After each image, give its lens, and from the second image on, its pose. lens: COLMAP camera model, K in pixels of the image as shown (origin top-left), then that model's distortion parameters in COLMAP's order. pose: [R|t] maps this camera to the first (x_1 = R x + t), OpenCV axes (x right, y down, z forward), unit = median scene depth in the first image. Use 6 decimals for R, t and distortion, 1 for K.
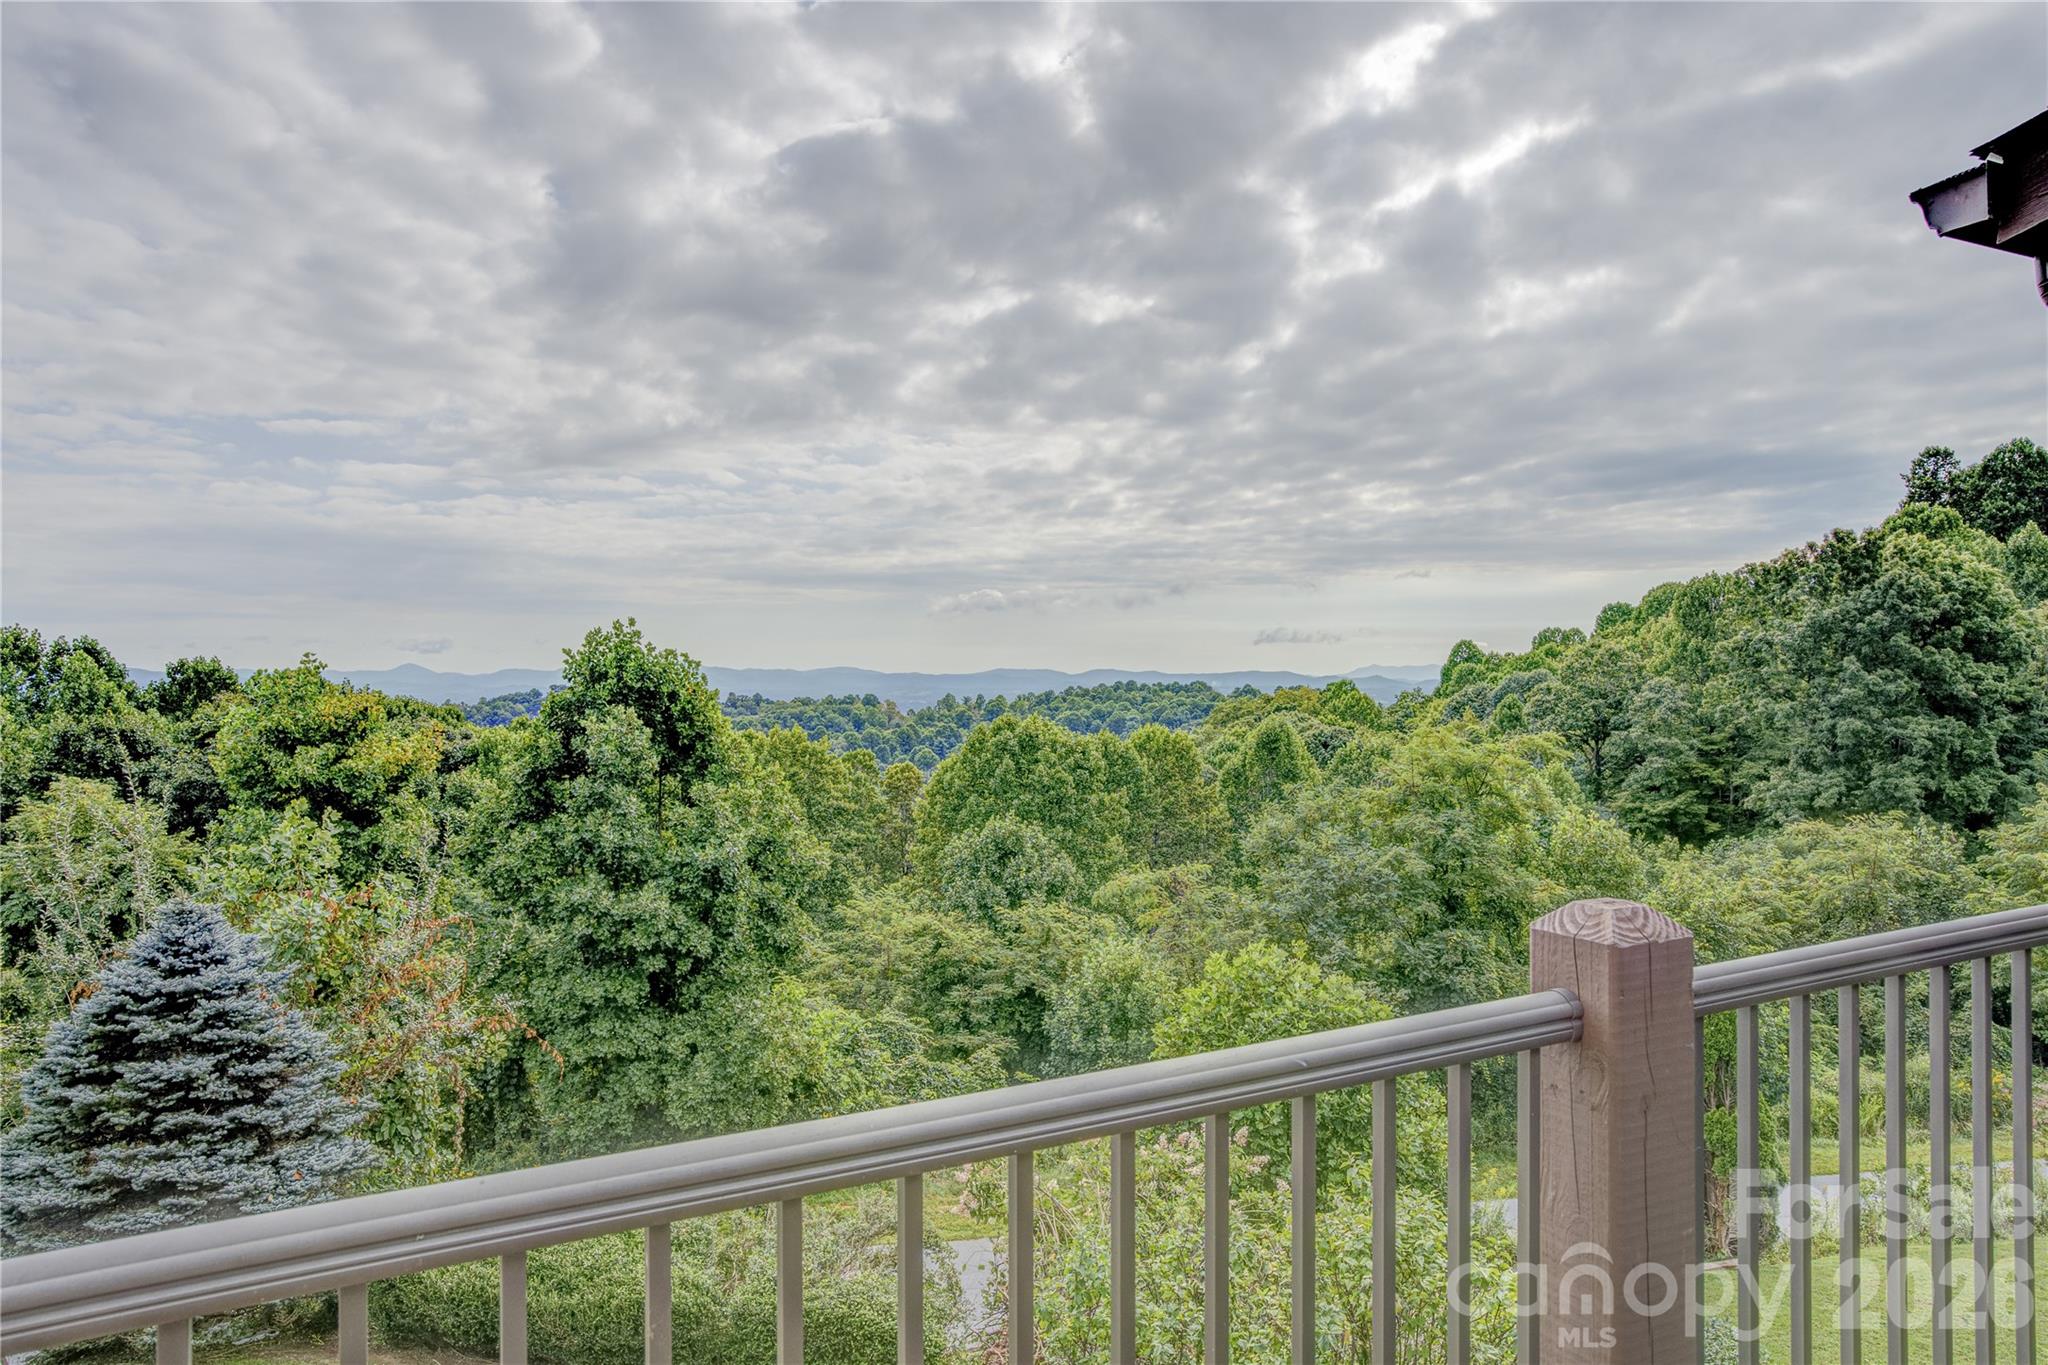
lens RADIAL K [[1282.7, 0, 1024.0], [0, 1282.7, 682.5], [0, 0, 1]] dist [-0.049096, 0.032745]
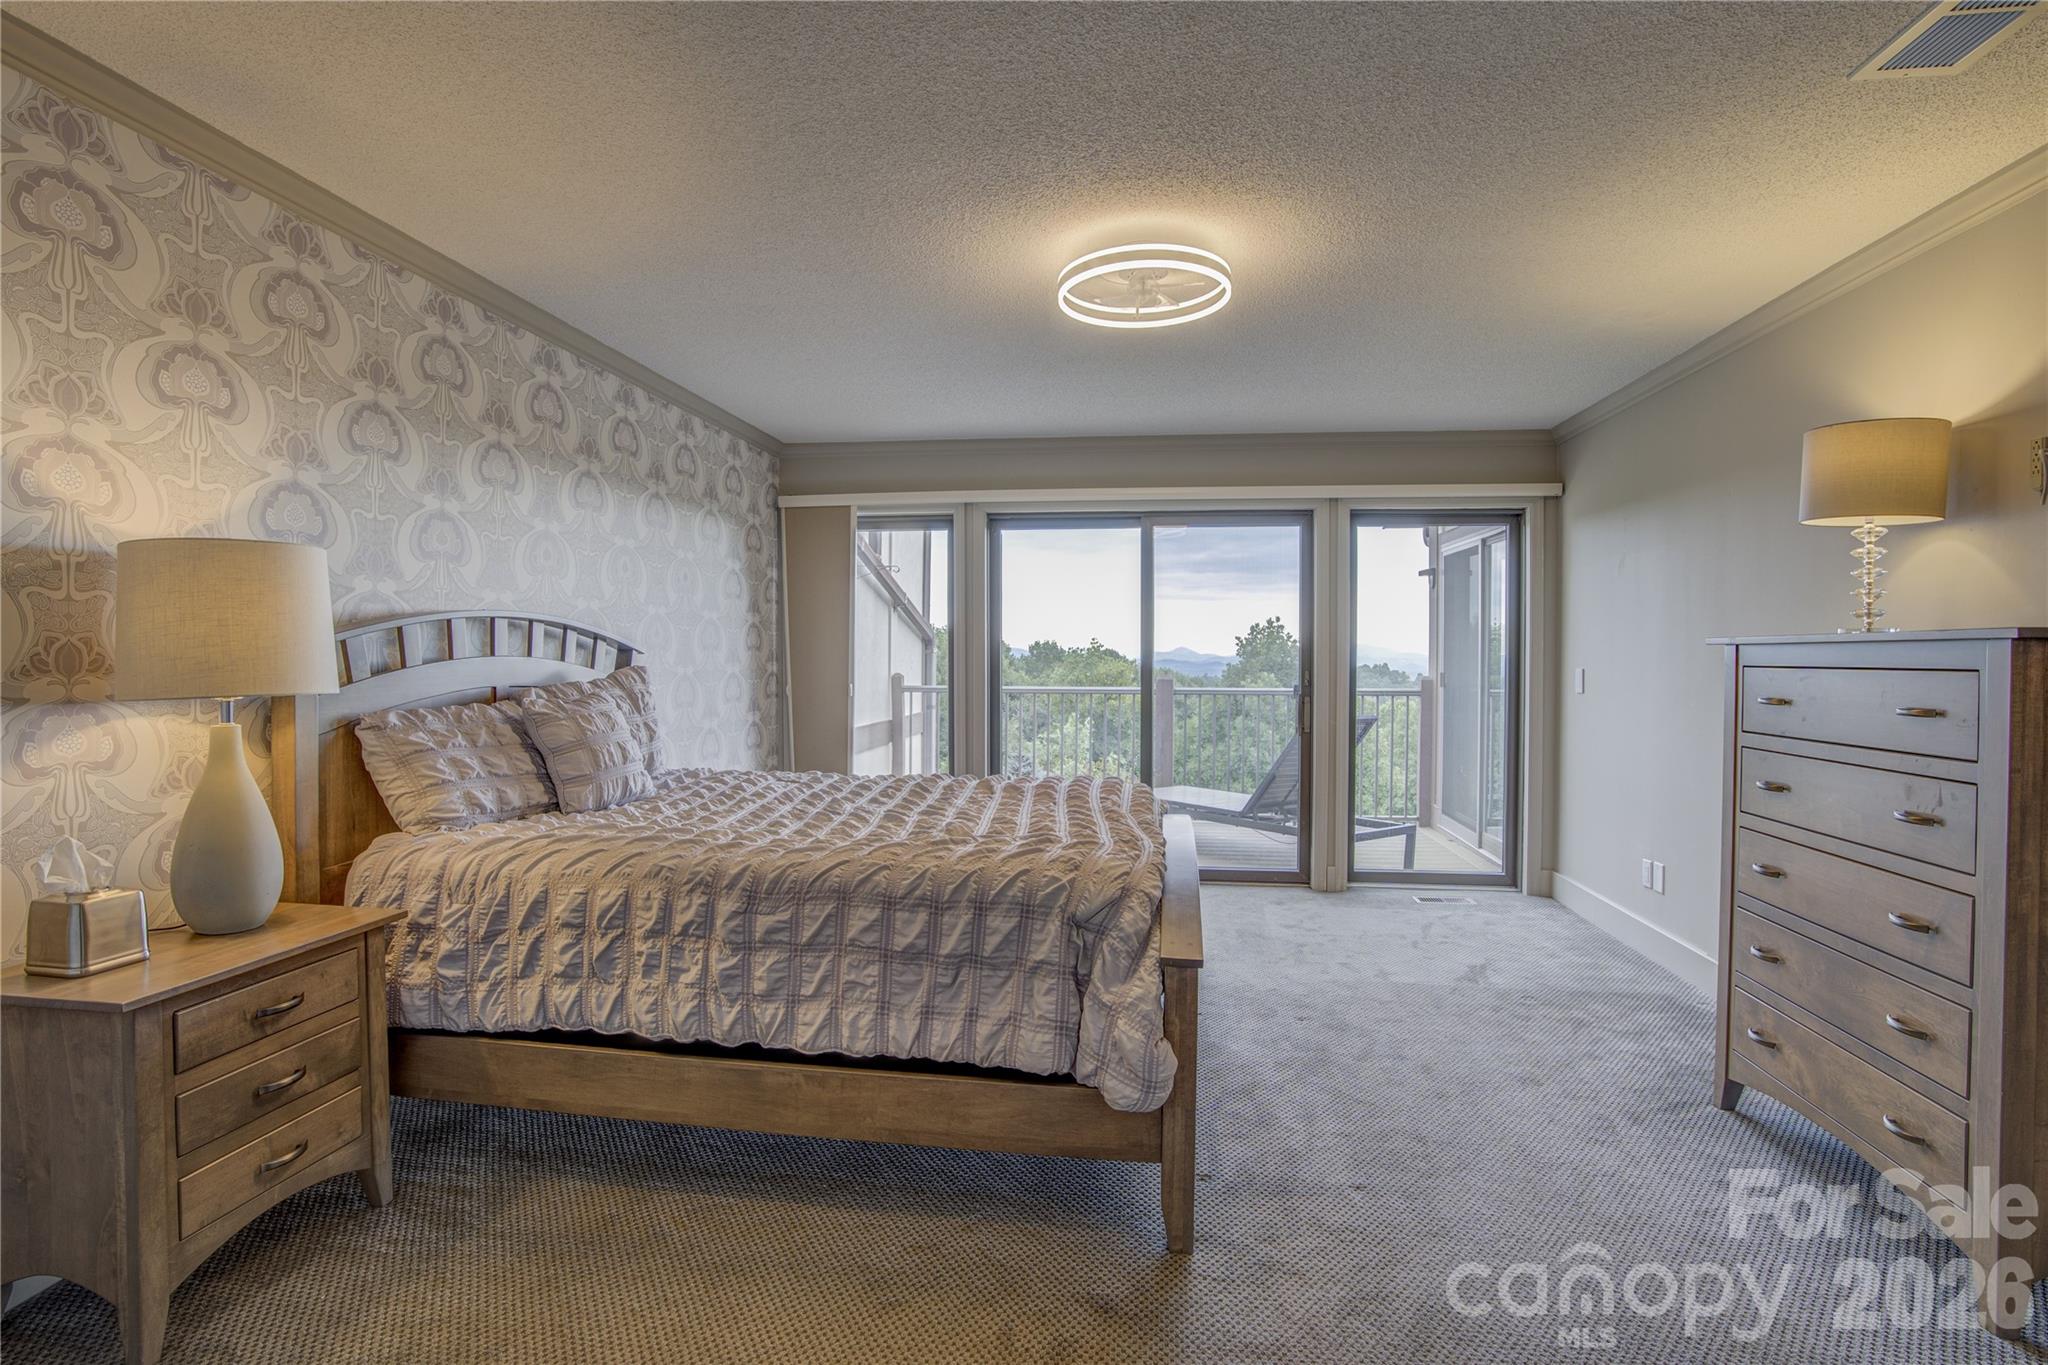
lens RADIAL K [[997.3, 0, 1019.5], [0, 997.3, 674.4], [0, 0, 1]] dist [-0.073374, 0.033717]
pose [[0.821431, 0.027021, -0.569667, 0.132121], [-0.017471, 0.999600, 0.022221, -0.001982], [0.570040, -0.008301, 0.821575, -0.180798]]
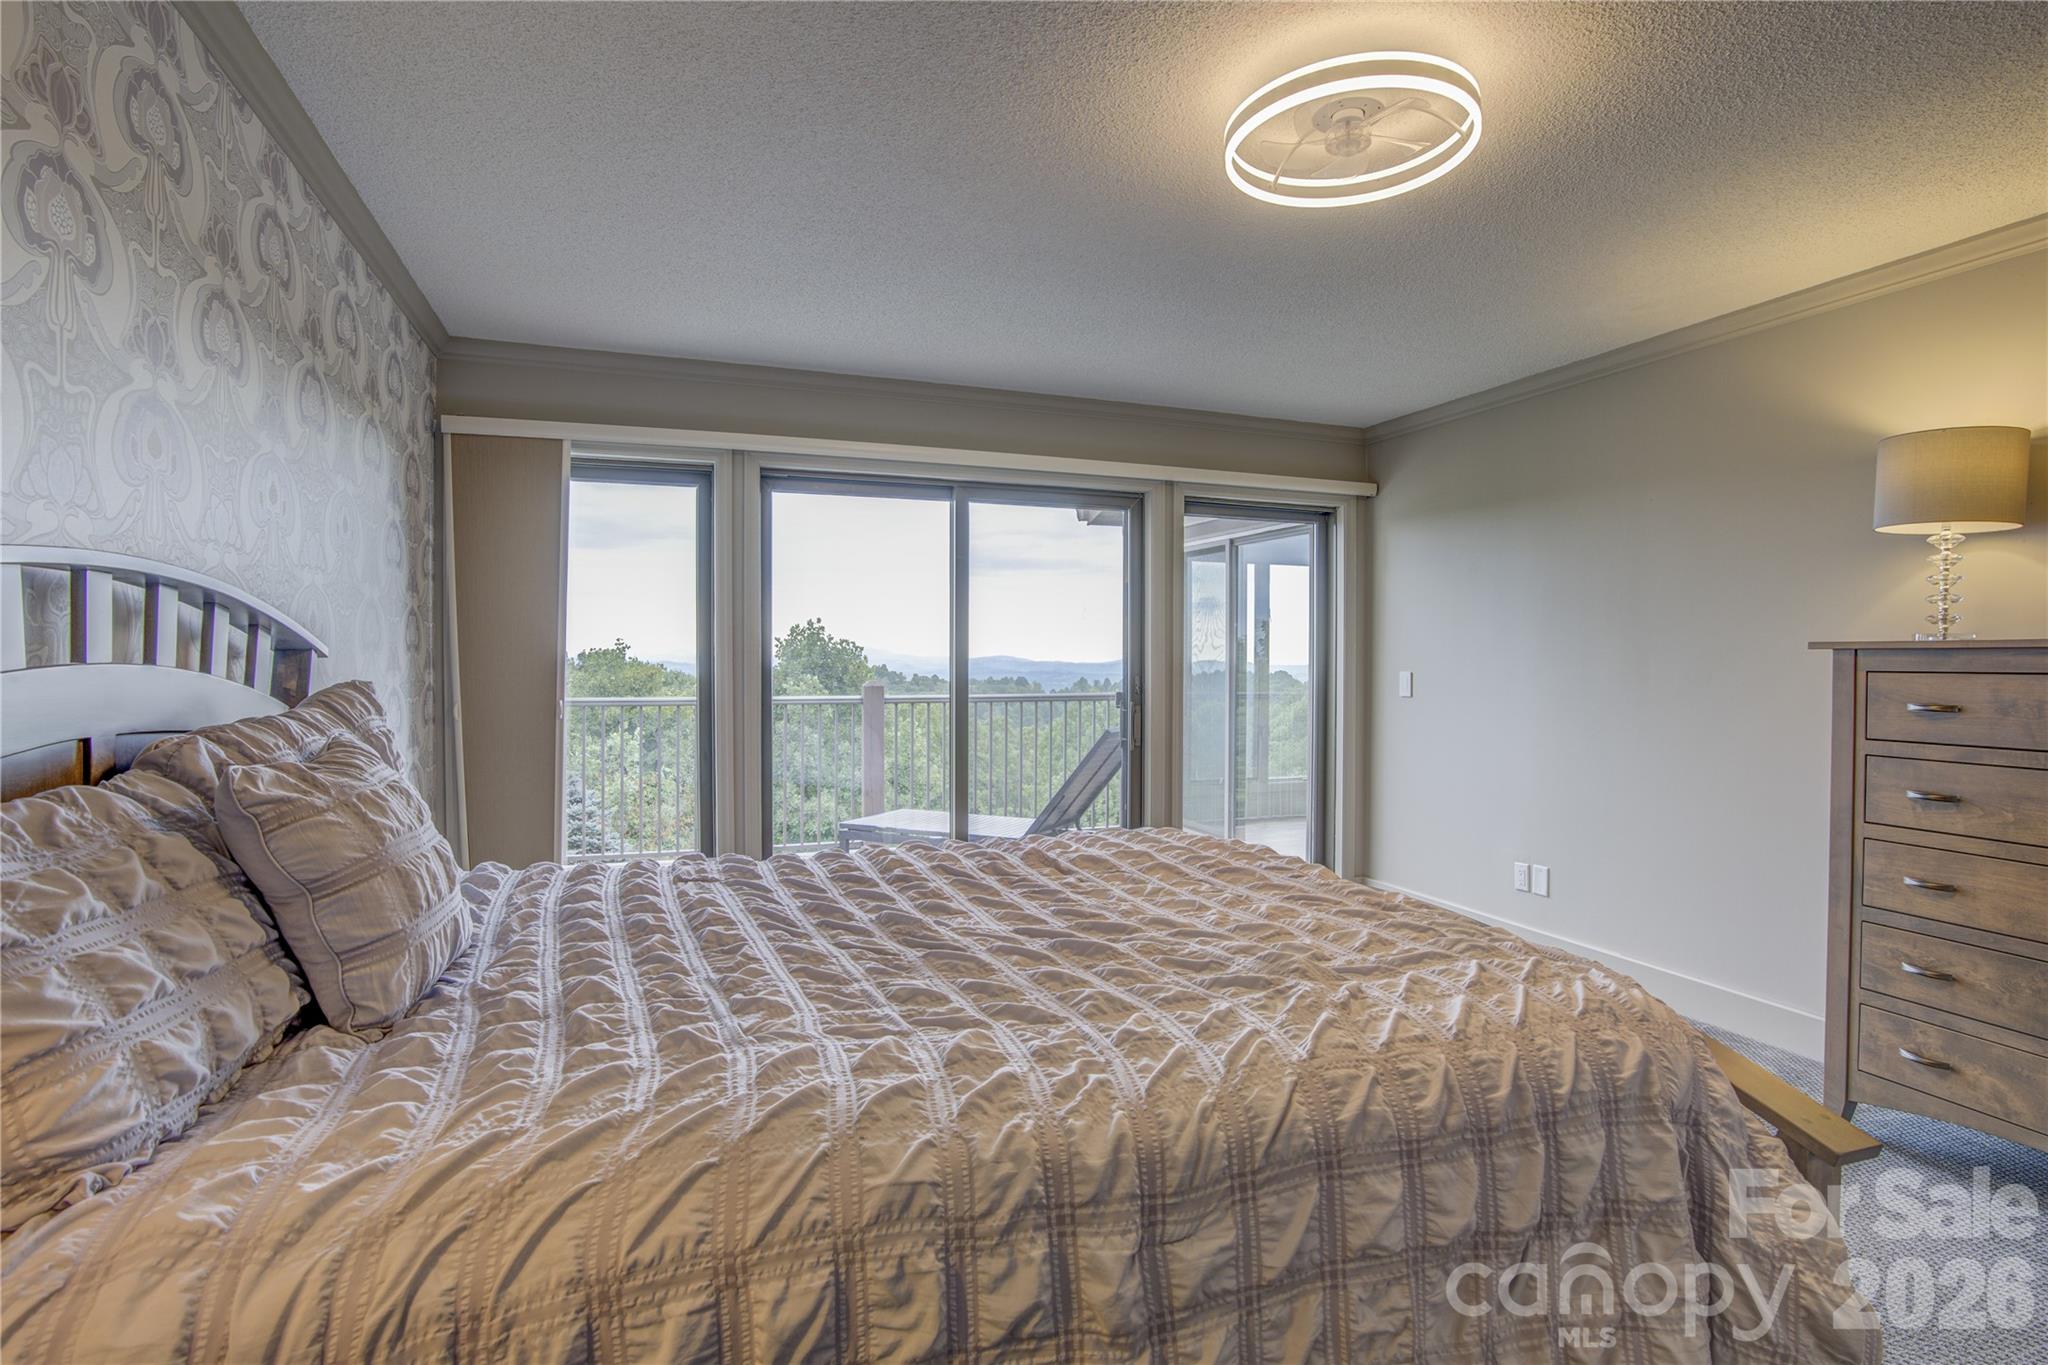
lens RADIAL K [[1008.6, 0, 1019.6], [0, 1008.6, 670.8], [0, 0, 1]] dist [-0.080149, 0.038819]
pose [[0.992587, 0.017994, -0.120194, 0.078654], [-0.017164, 0.999821, 0.007942, -0.001449], [0.120316, -0.005820, 0.992719, -0.165919]]
